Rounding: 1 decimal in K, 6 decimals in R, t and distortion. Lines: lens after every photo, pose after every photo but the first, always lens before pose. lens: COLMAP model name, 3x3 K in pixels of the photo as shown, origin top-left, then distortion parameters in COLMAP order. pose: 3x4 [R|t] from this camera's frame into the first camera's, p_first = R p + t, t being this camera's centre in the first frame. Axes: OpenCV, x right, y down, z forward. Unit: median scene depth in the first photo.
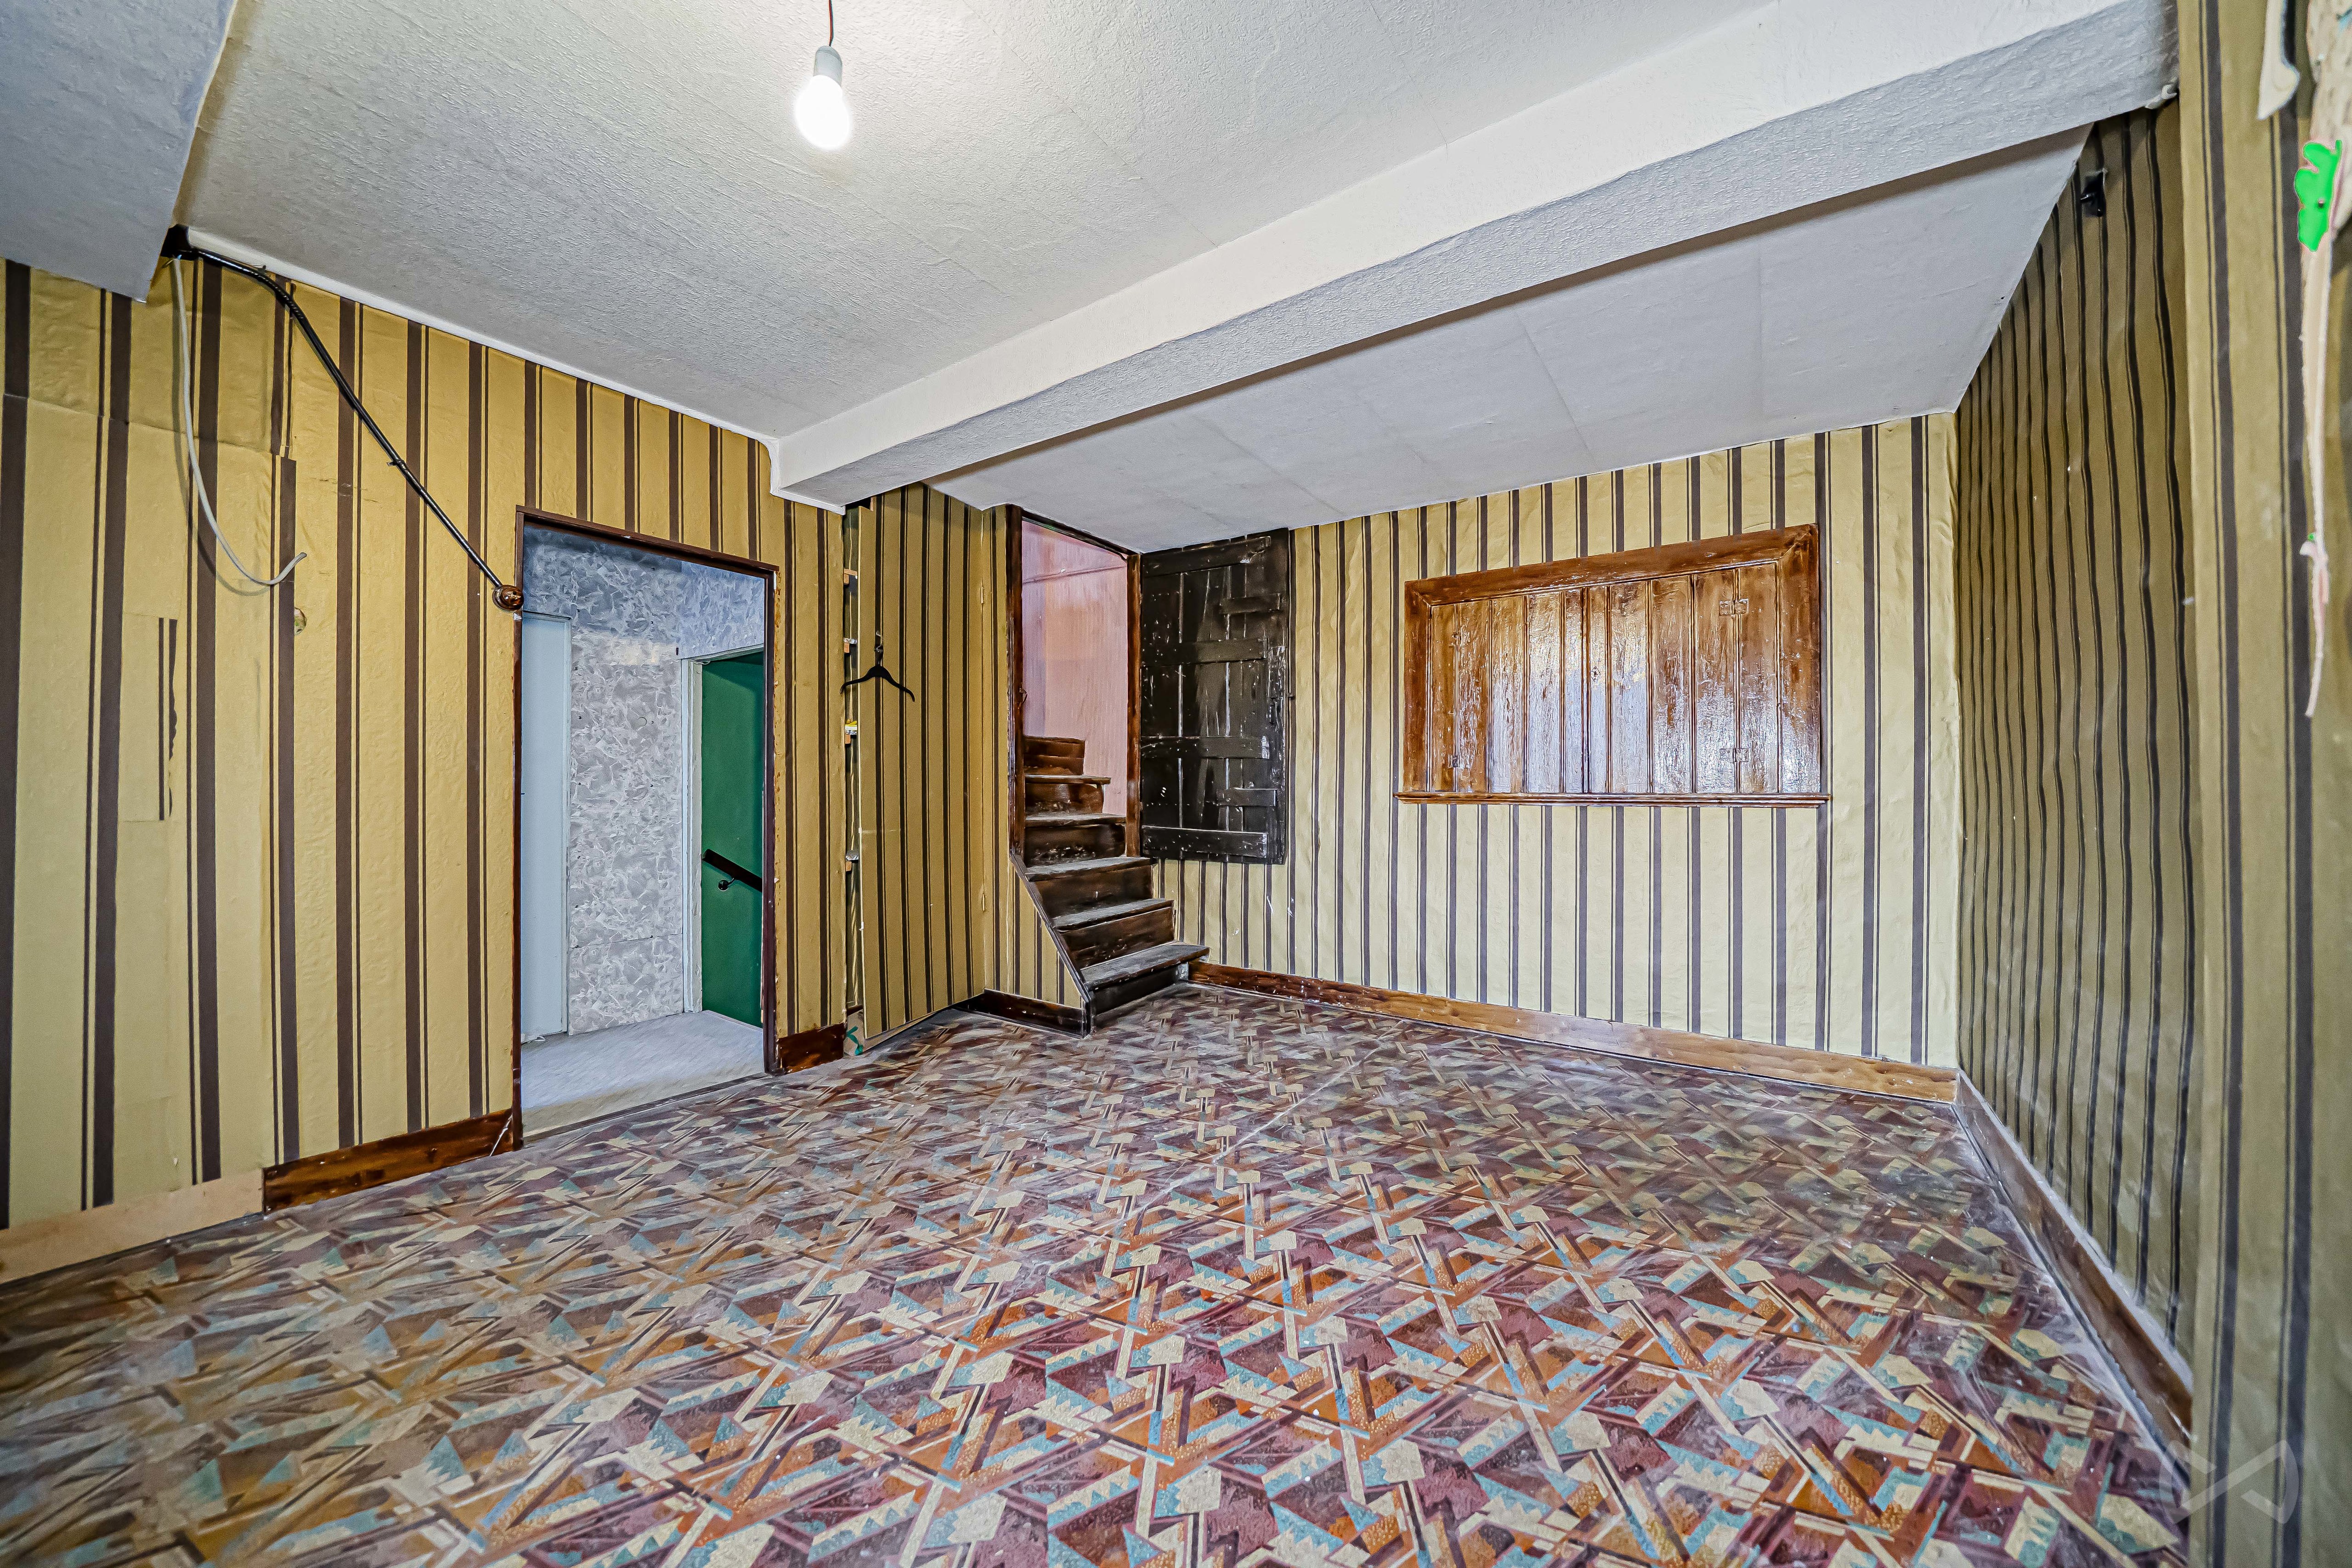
lens RADIAL K [[813.8, 0, 1176.0], [0, 813.8, 784.0], [0, 0, 1]] dist [-0.016981, 0.000173]
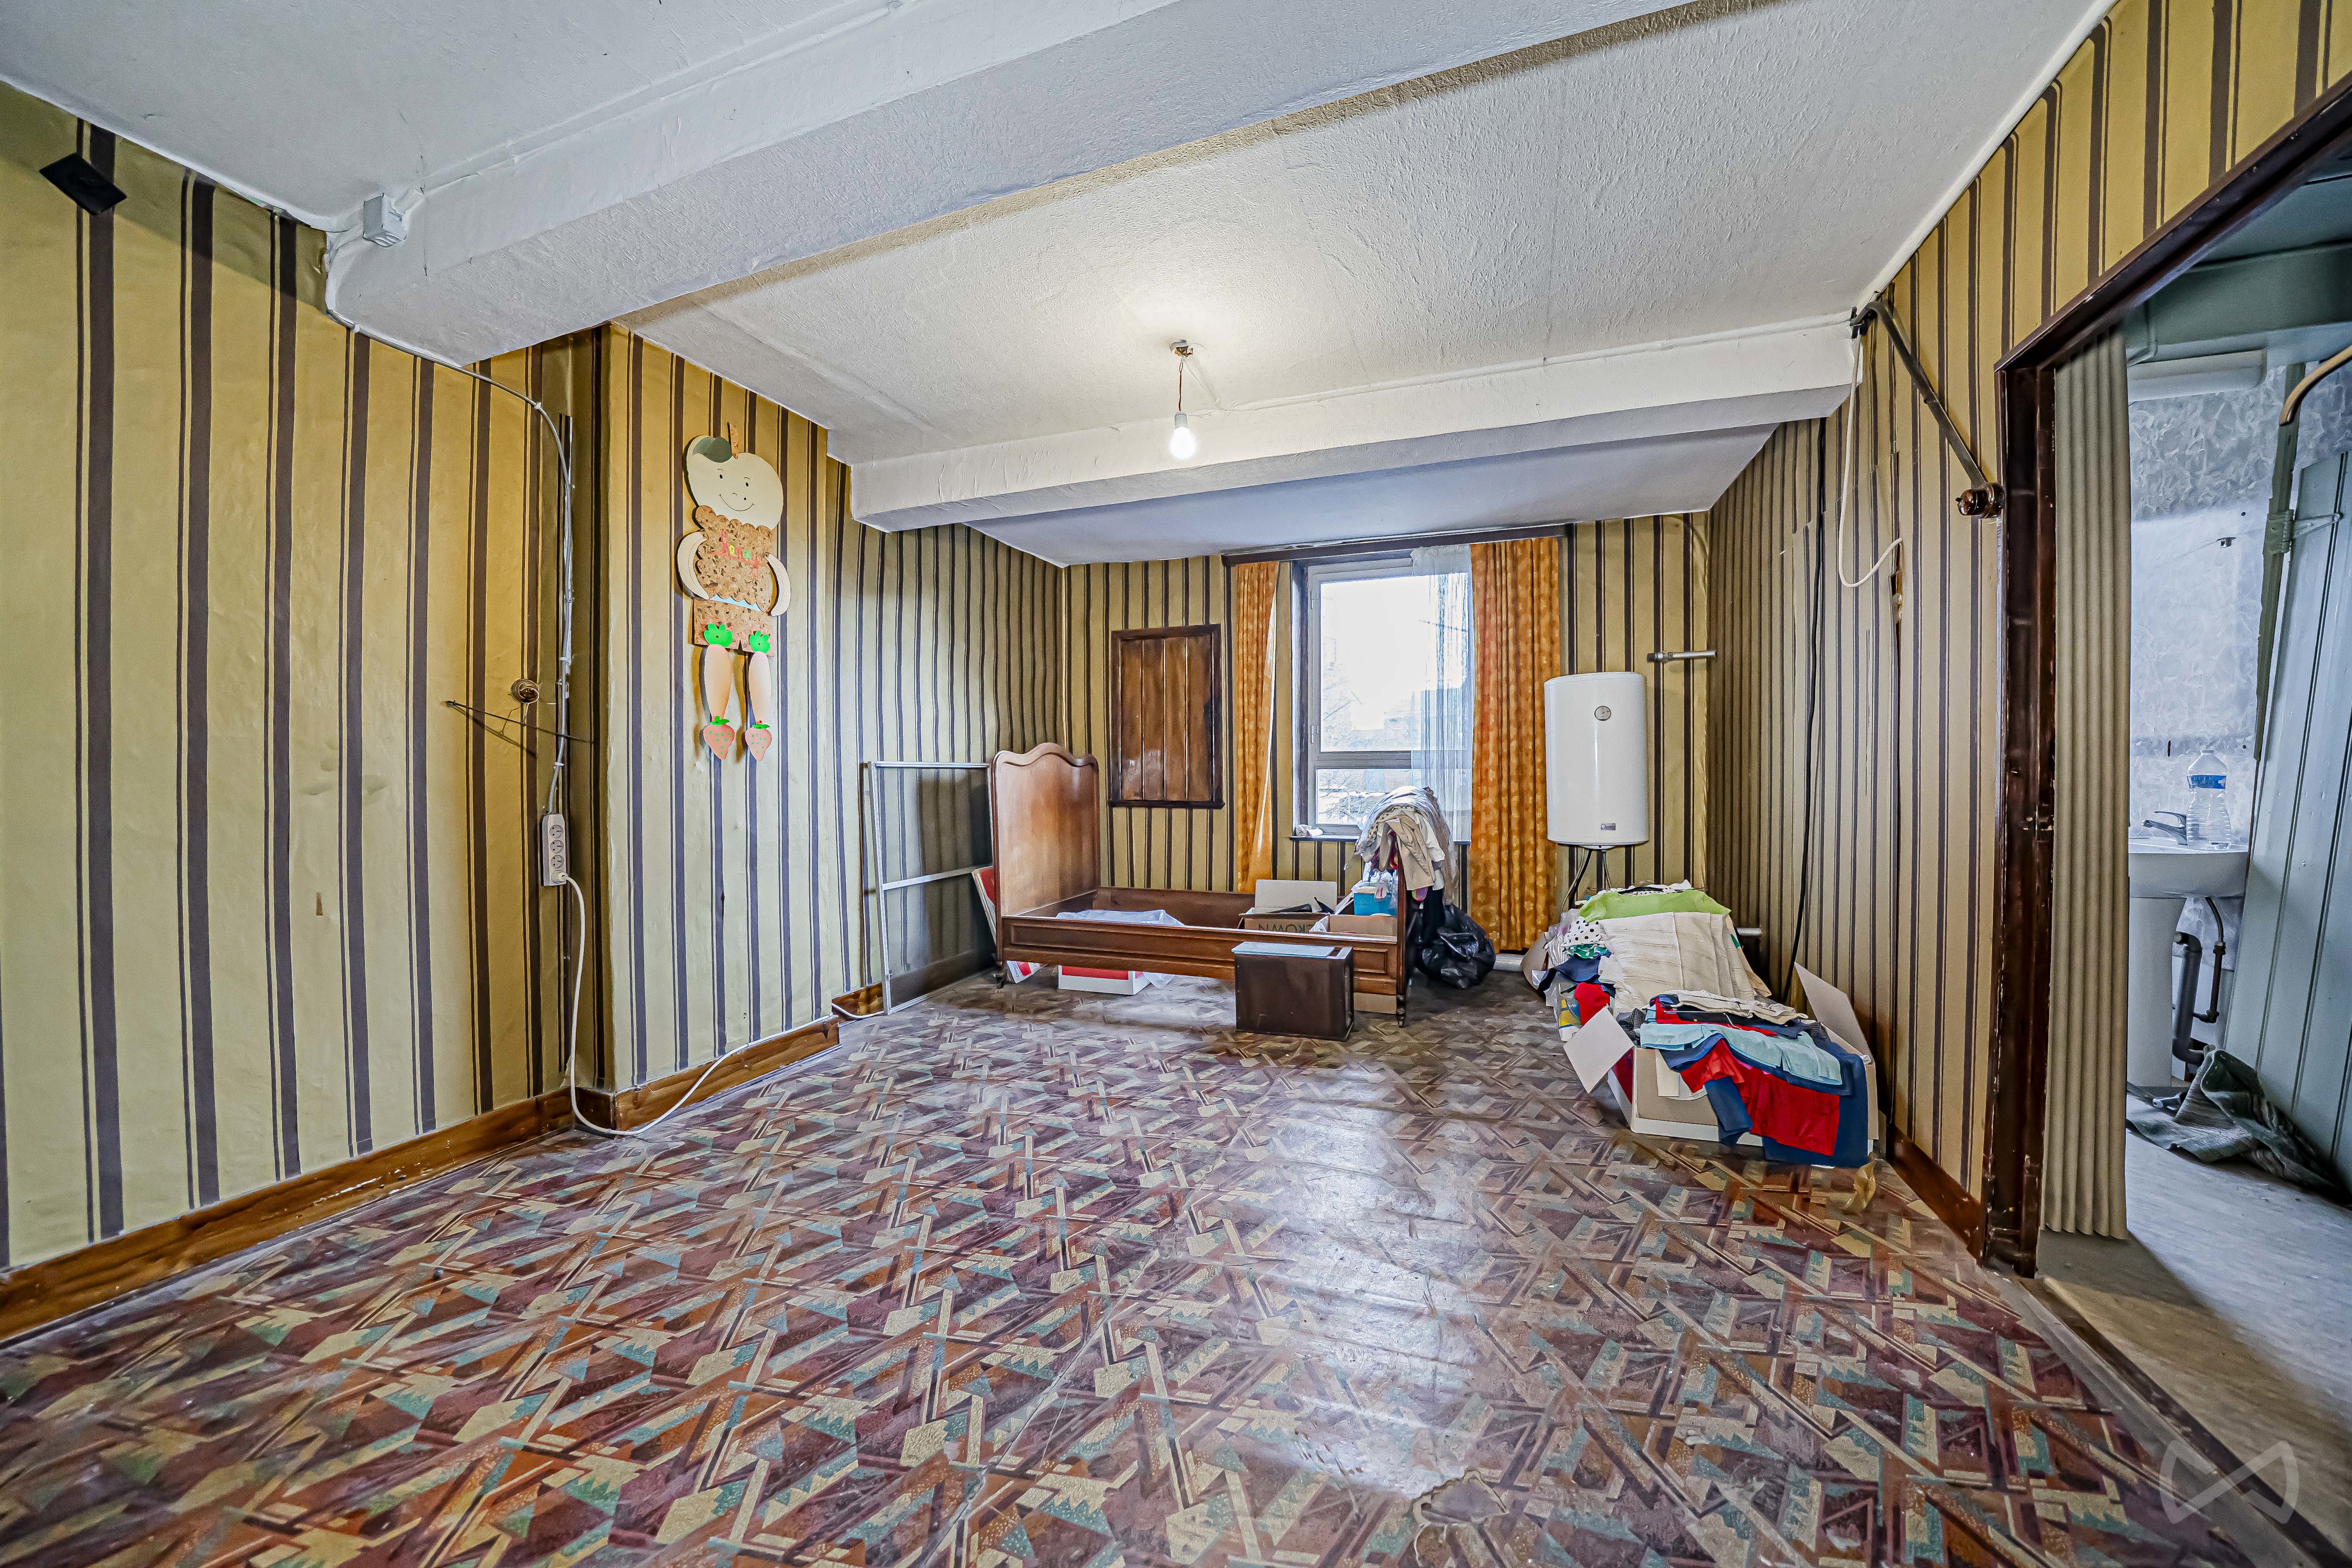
lens RADIAL K [[813.7, 0, 1176.0], [0, 813.7, 784.0], [0, 0, 1]] dist [-0.016981, 0.000173]
pose [[-0.967347, 0.005896, -0.253386, 0.072932], [0.007401, 0.999960, -0.004988, 0.029028], [0.253346, -0.006701, -0.967352, 2.004011]]
